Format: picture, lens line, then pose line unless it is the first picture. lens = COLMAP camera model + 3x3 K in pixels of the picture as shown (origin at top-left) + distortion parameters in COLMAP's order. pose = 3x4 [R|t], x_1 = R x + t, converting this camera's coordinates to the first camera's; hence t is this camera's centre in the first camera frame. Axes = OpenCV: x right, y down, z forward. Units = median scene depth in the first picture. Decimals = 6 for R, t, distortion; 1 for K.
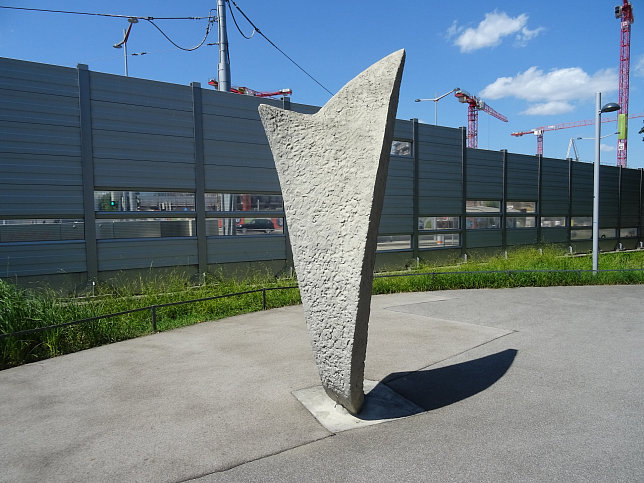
lens RADIAL K [[468.9, 0, 322.0], [0, 468.9, 241.5], [0, 0, 1]] dist [-0.000087, 0.002136]
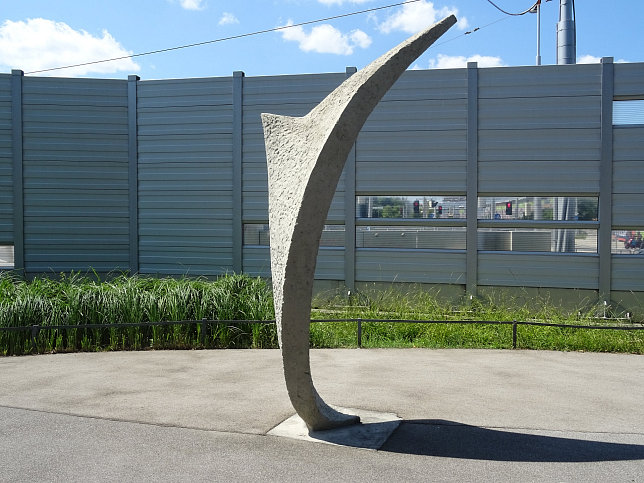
lens RADIAL K [[656.9, 0, 322.0], [0, 656.9, 241.5], [0, 0, 1]] dist [-0.002797, 0.009352]
pose [[0.677672, 0.033090, -0.734619, 0.827710], [-0.059121, 0.998205, -0.009575, 0.001980], [0.732984, 0.049920, 0.678412, 0.082290]]
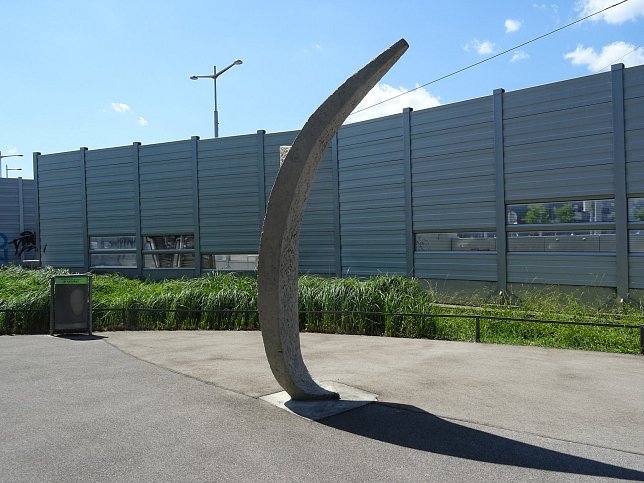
lens RADIAL K [[540.6, 0, 322.0], [0, 540.6, 241.5], [0, 0, 1]] dist [0.018986, -0.001883]
pose [[0.223226, 0.009211, -0.974723, 1.103195], [-0.040165, 0.999193, 0.000244, -0.018448], [0.973939, 0.039095, 0.223416, 0.604634]]
